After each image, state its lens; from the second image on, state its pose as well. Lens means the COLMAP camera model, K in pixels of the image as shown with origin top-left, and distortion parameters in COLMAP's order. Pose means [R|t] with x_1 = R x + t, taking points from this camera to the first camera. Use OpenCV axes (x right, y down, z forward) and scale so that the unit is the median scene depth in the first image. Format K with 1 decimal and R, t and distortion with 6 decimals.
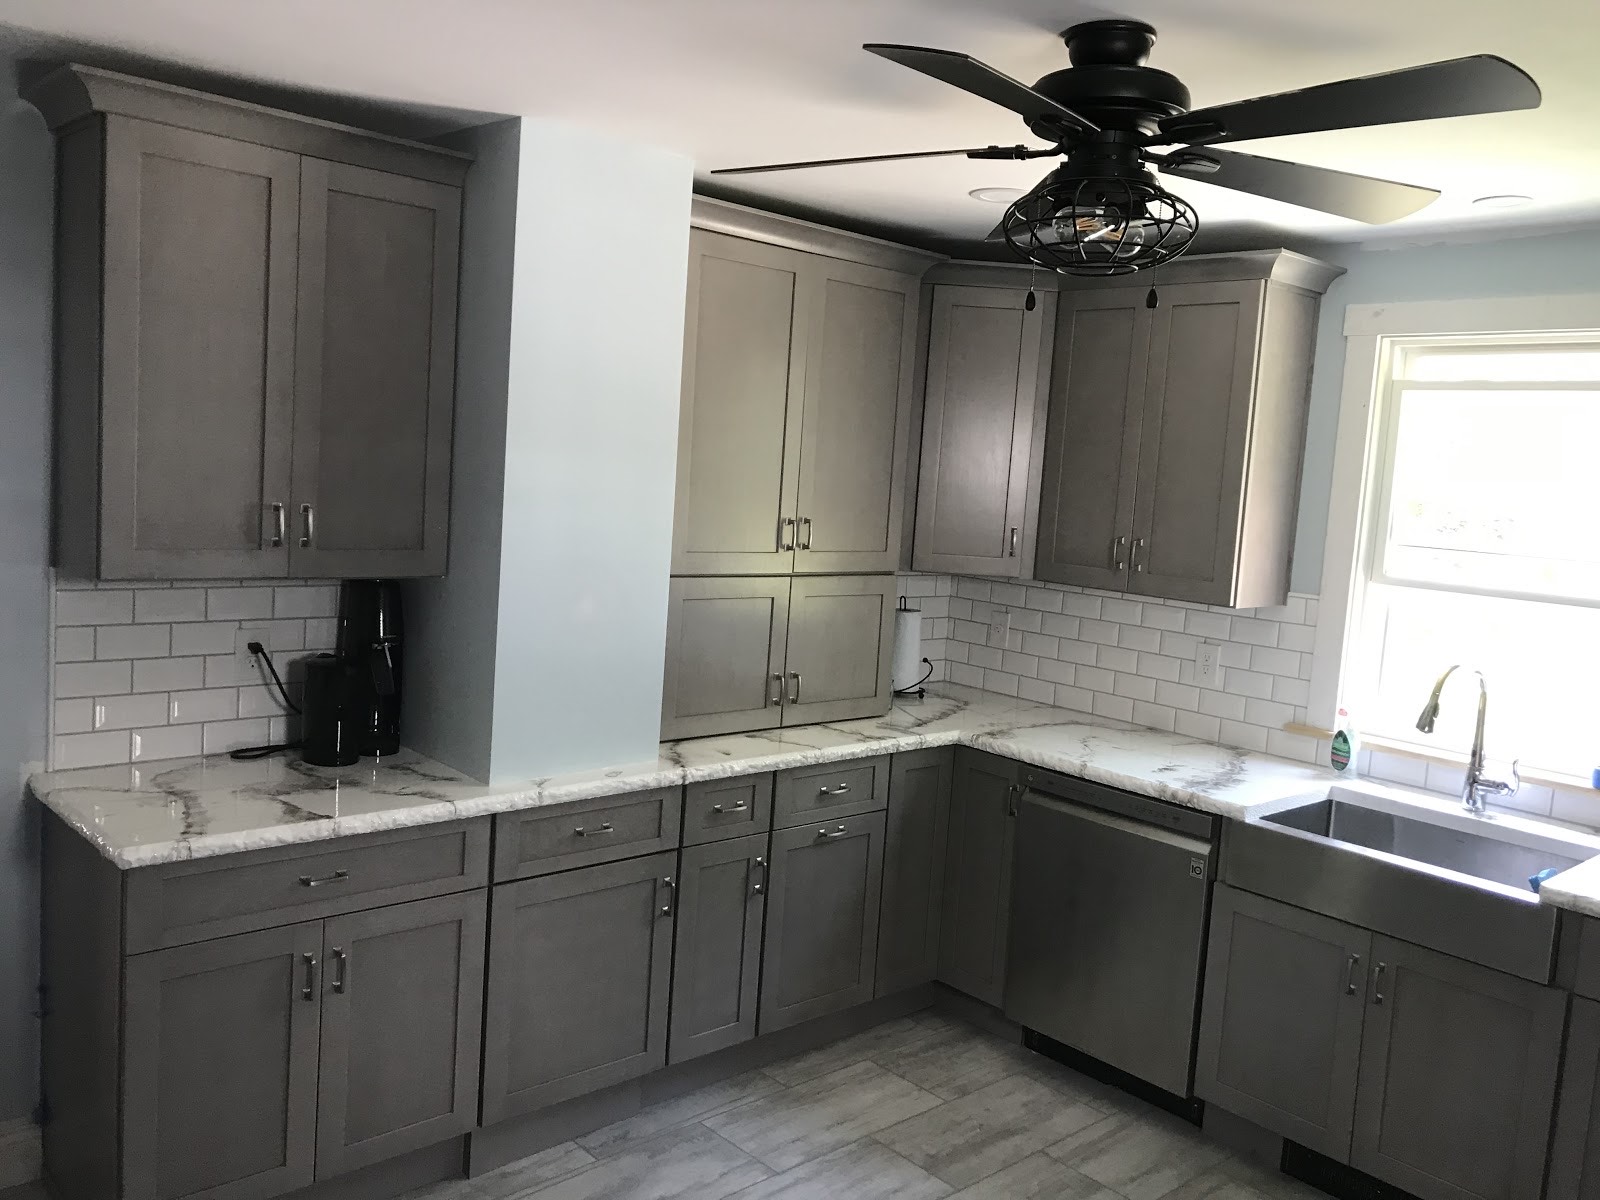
lens RADIAL K [[1305.1, 0, 800.0], [0, 1305.1, 600.0], [0, 0, 1]] dist [0.087610, -0.132119]
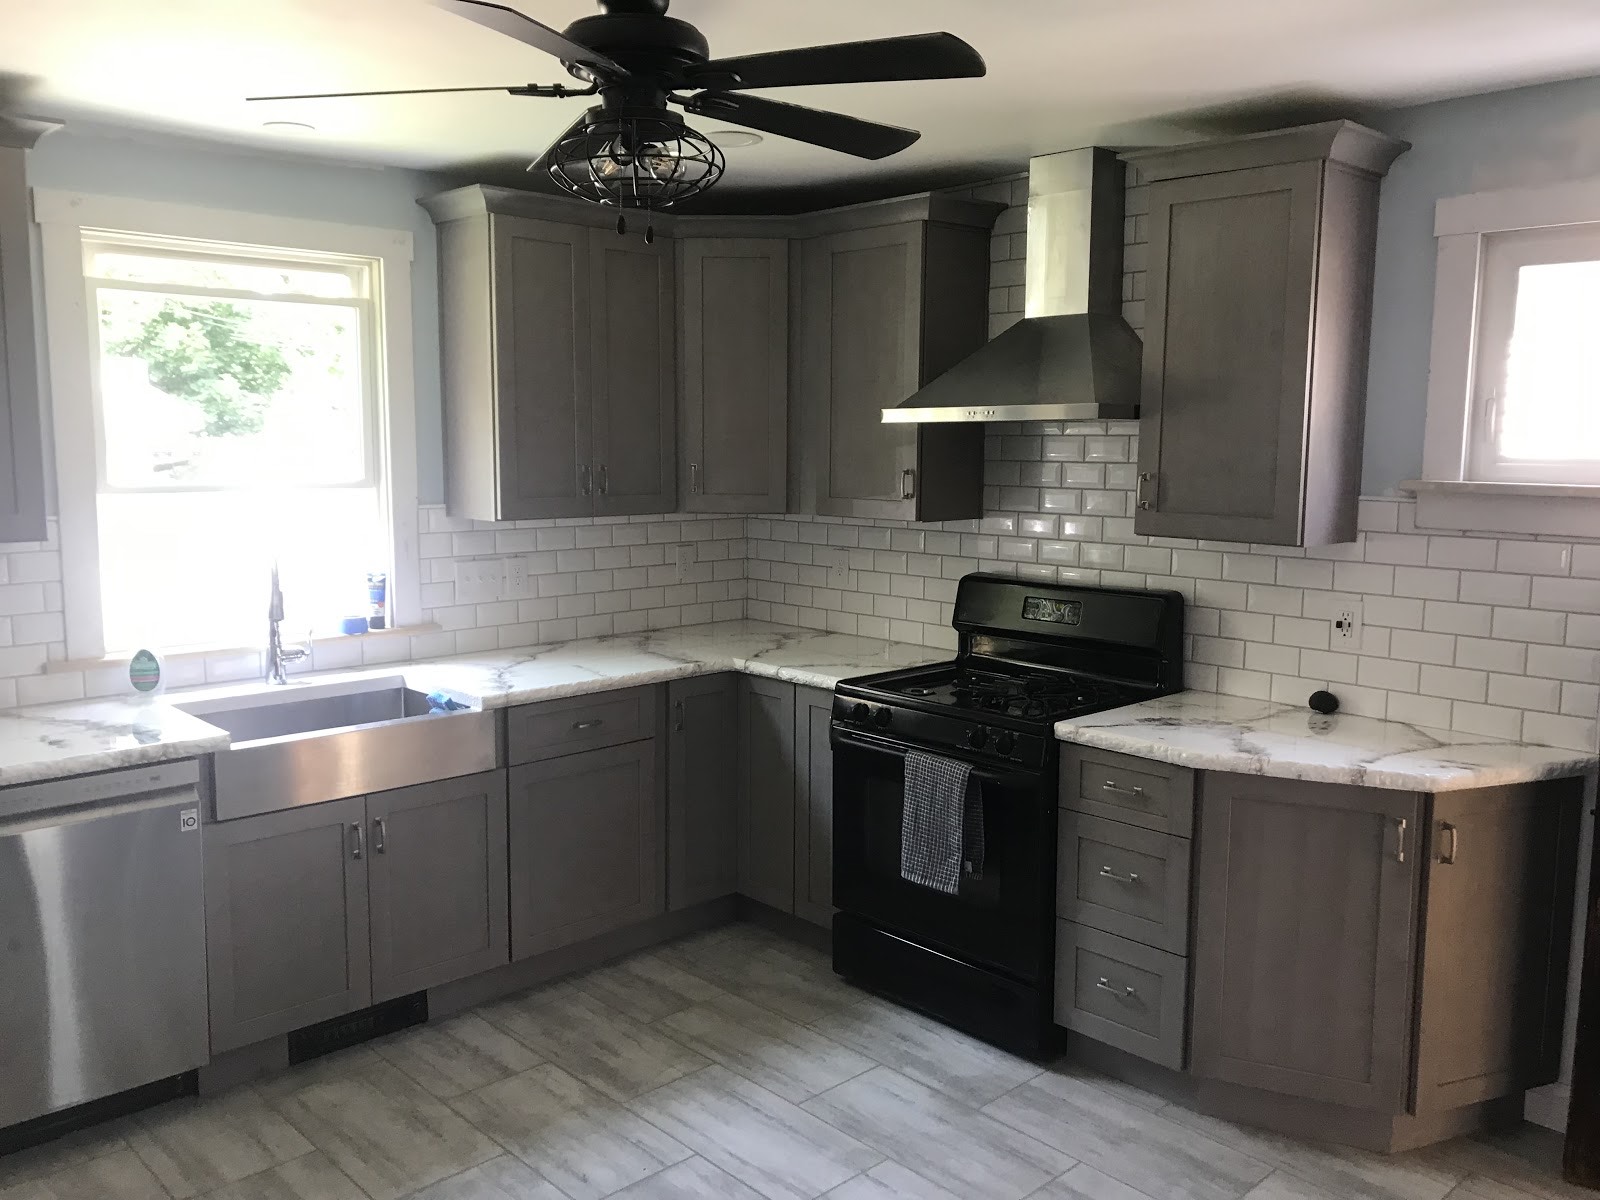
lens RADIAL K [[1305.1, 0, 800.0], [0, 1305.1, 600.0], [0, 0, 1]] dist [0.087610, -0.132119]
pose [[-0.016980, -0.190002, 0.981637, -0.572416], [0.103762, 0.976143, 0.190733, -0.074860], [-0.994457, 0.105095, 0.003140, 0.560634]]
